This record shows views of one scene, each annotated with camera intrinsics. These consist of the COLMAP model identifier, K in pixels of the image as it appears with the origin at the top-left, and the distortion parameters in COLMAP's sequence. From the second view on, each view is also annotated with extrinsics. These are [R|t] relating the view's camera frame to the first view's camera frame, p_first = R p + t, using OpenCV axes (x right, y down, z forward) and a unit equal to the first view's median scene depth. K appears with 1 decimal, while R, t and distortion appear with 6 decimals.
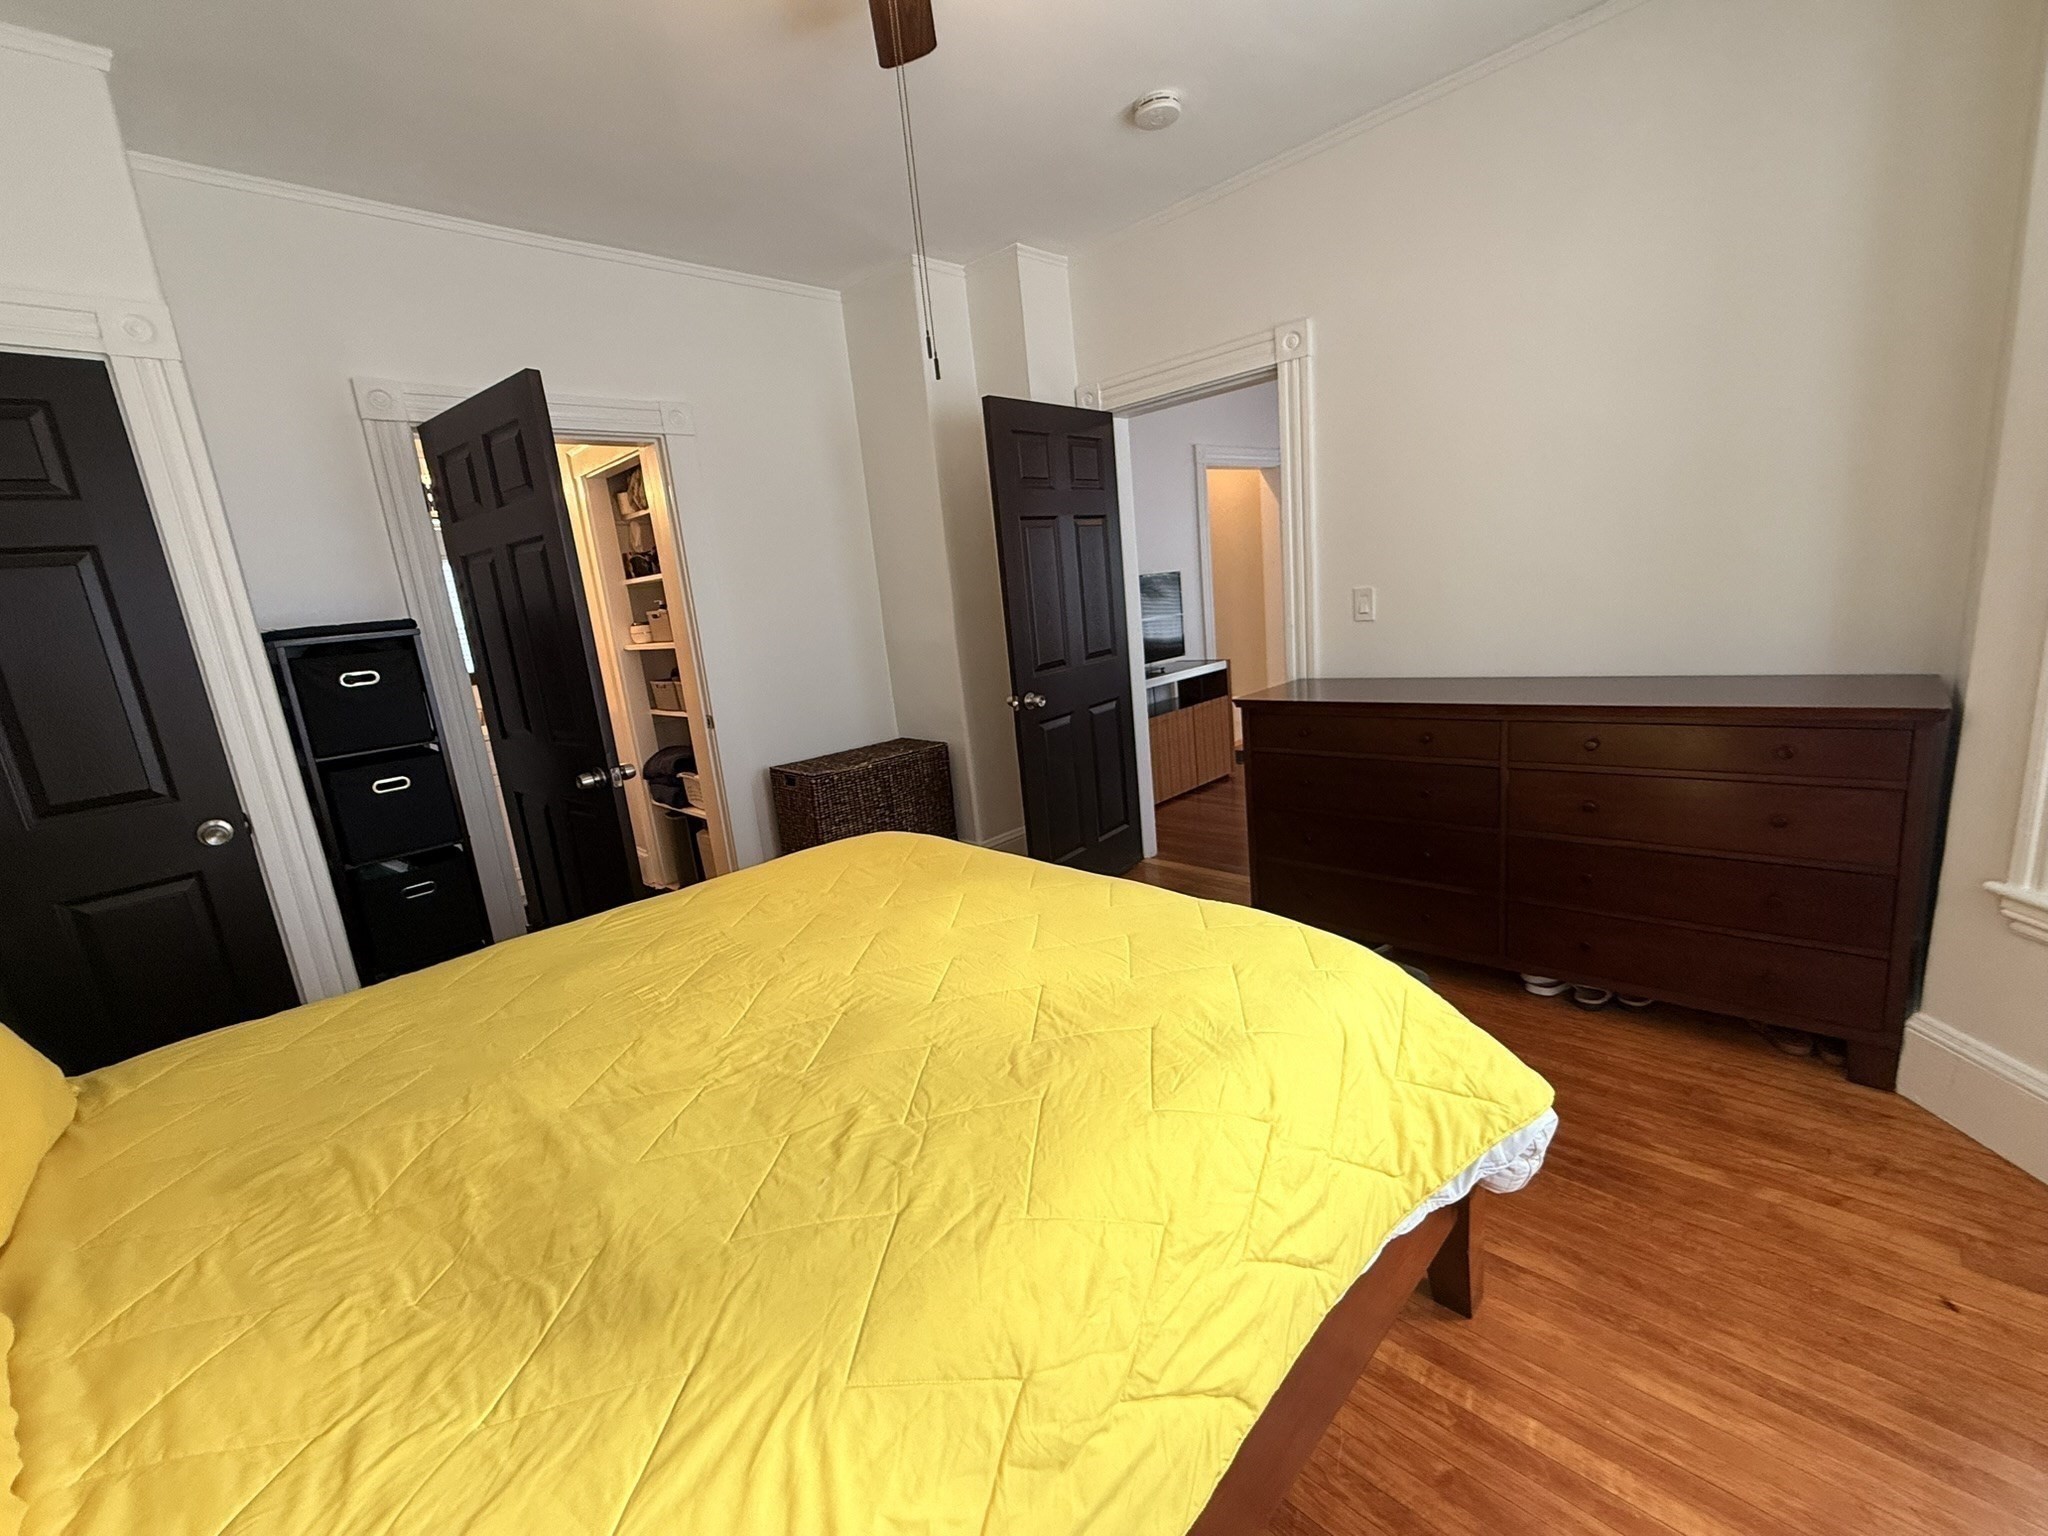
lens RADIAL K [[851.4, 0, 1019.2], [0, 851.4, 770.9], [0, 0, 1]] dist [0.002671, -0.001353]
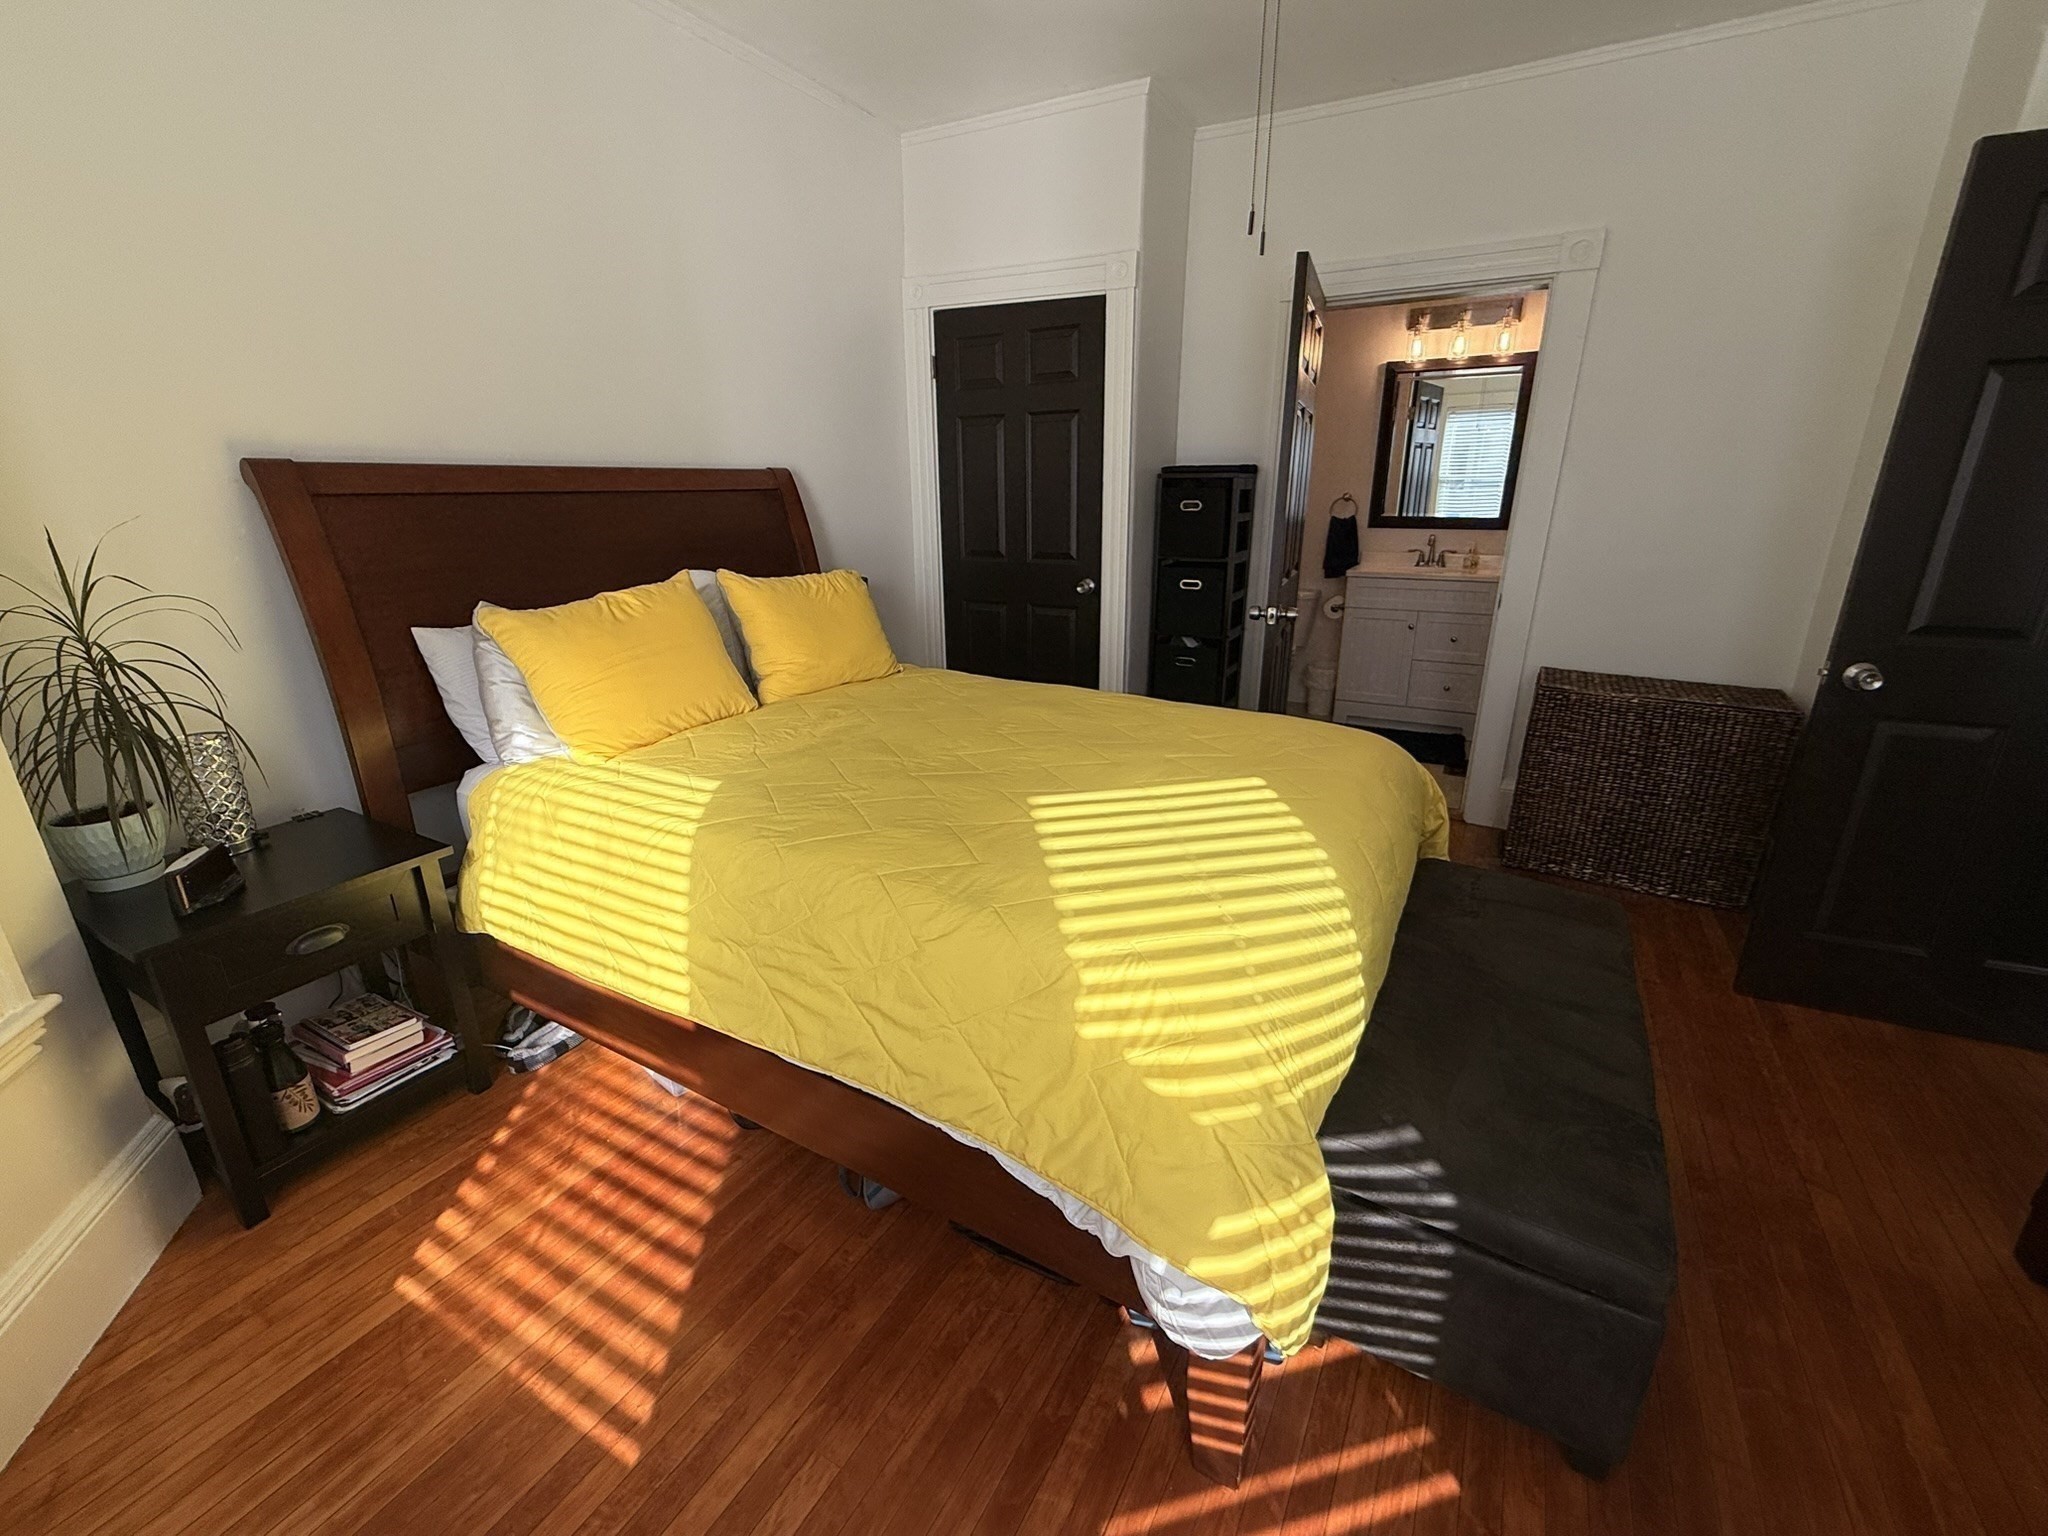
lens RADIAL K [[851.4, 0, 1025.4], [0, 851.4, 774.5], [0, 0, 1]] dist [0.002671, -0.001353]
pose [[0.254925, 0.397843, -0.881325, 0.737194], [-0.230342, 0.910186, 0.344245, -0.154244], [0.939125, 0.115250, 0.323669, 0.402405]]
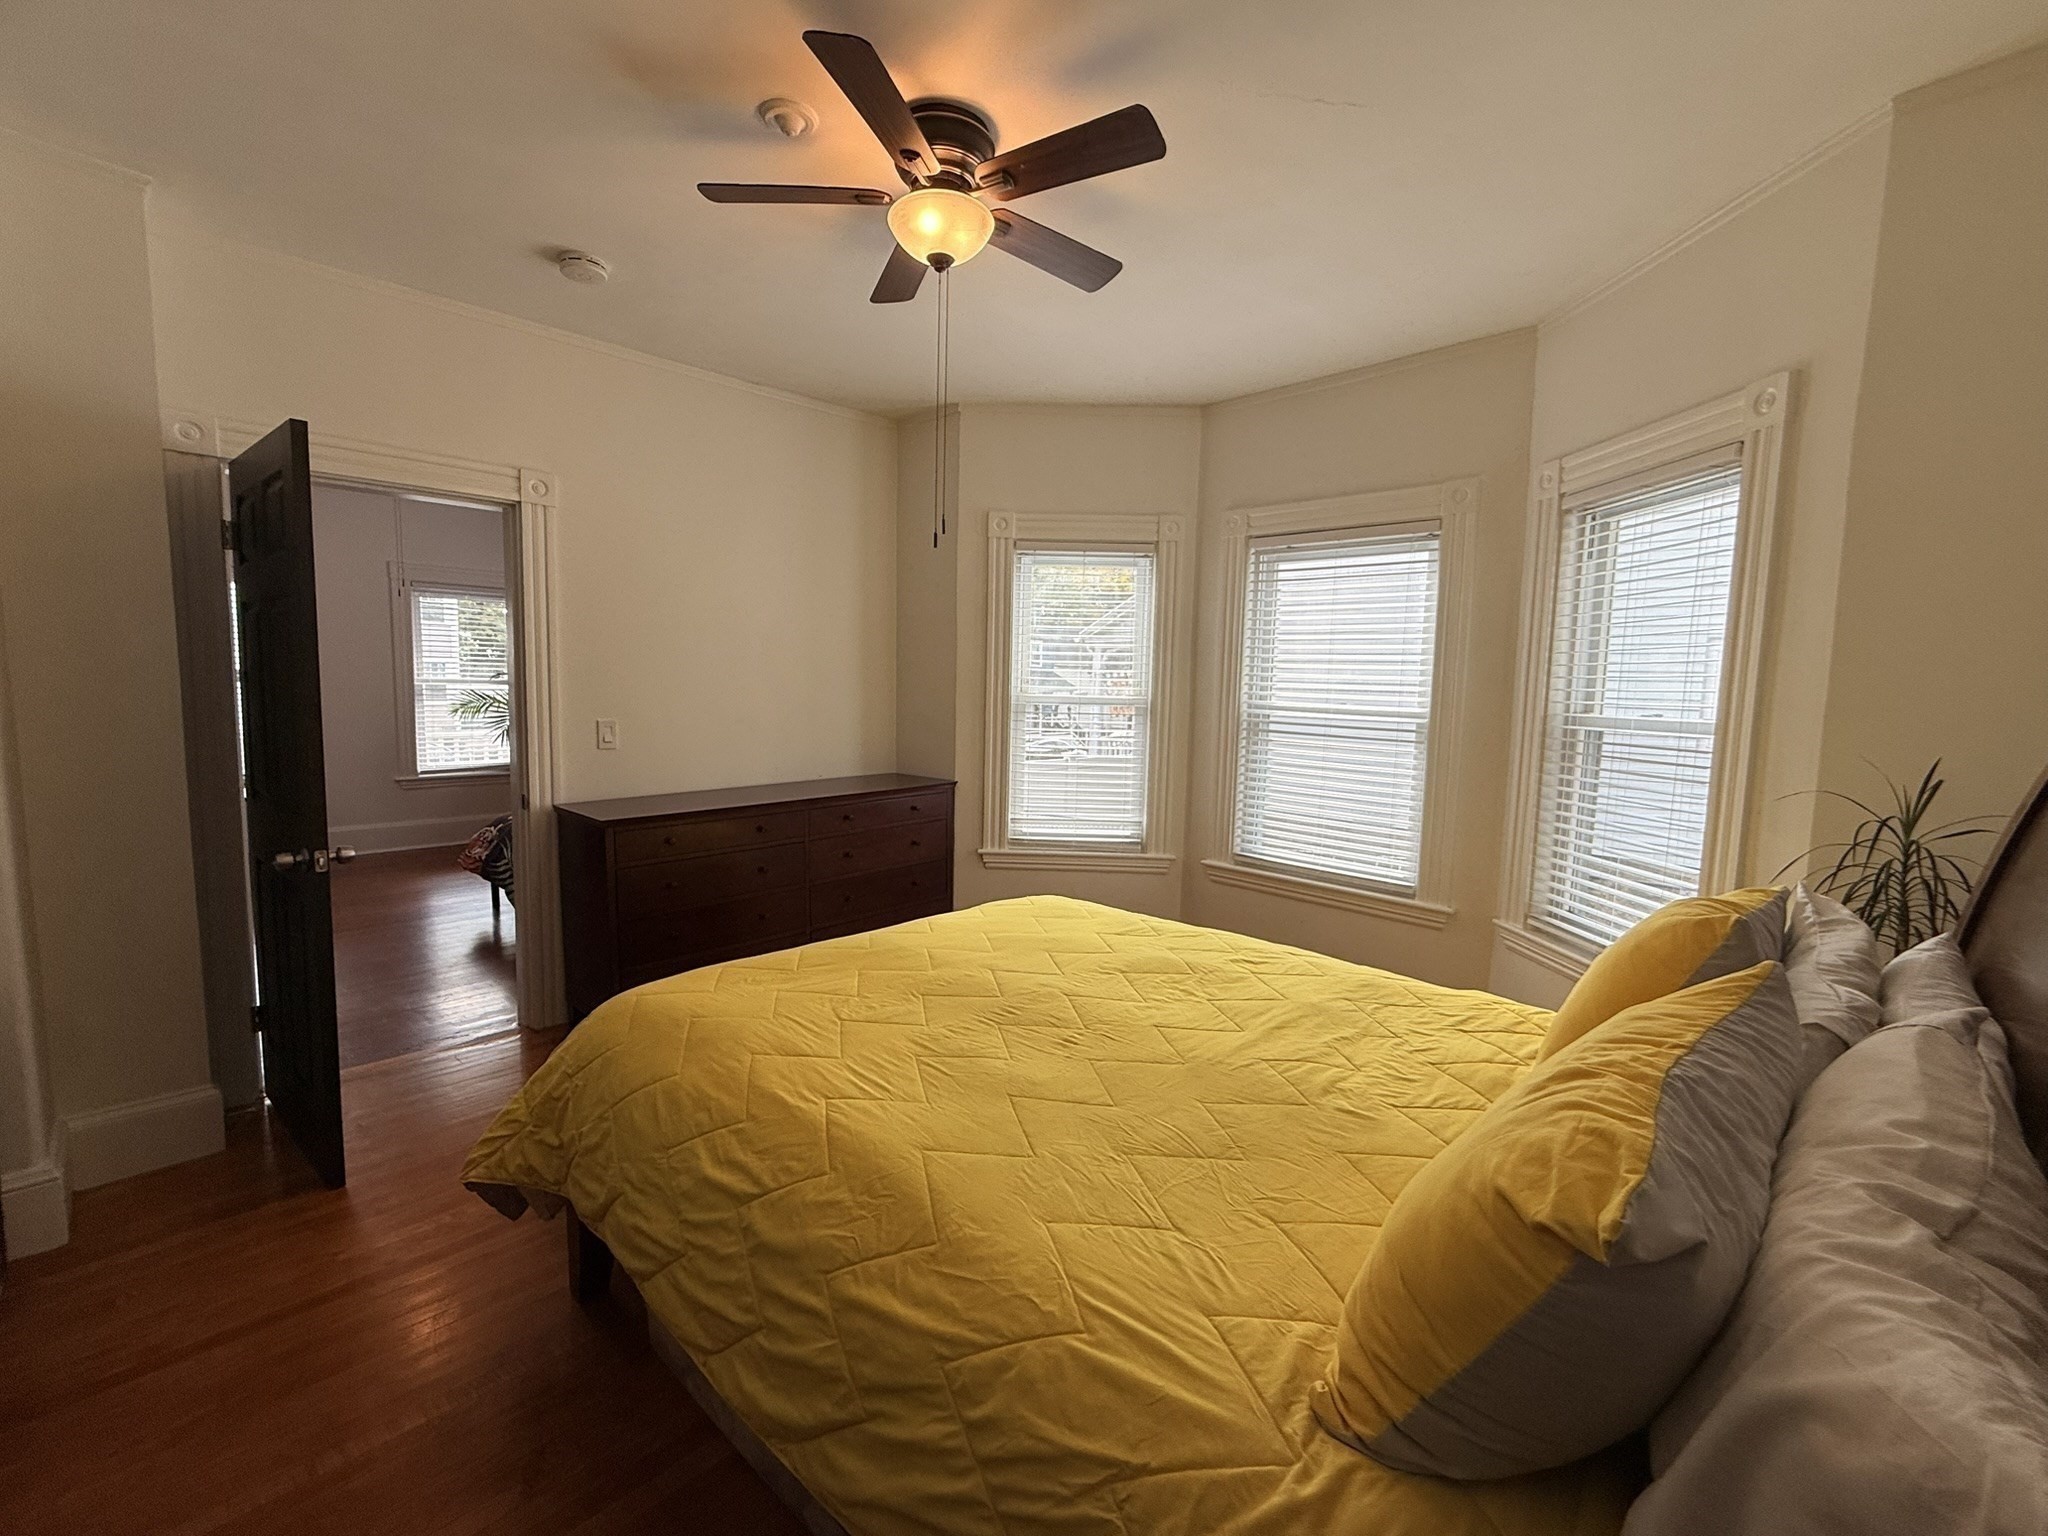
lens RADIAL K [[851.4, 0, 1022.0], [0, 851.4, 764.0], [0, 0, 1]] dist [0.002671, -0.001353]
pose [[-0.015245, 0.004124, 0.999875, -1.160517], [0.193196, 0.981160, -0.001101, -0.076127], [-0.981042, 0.193155, -0.015755, 0.759989]]
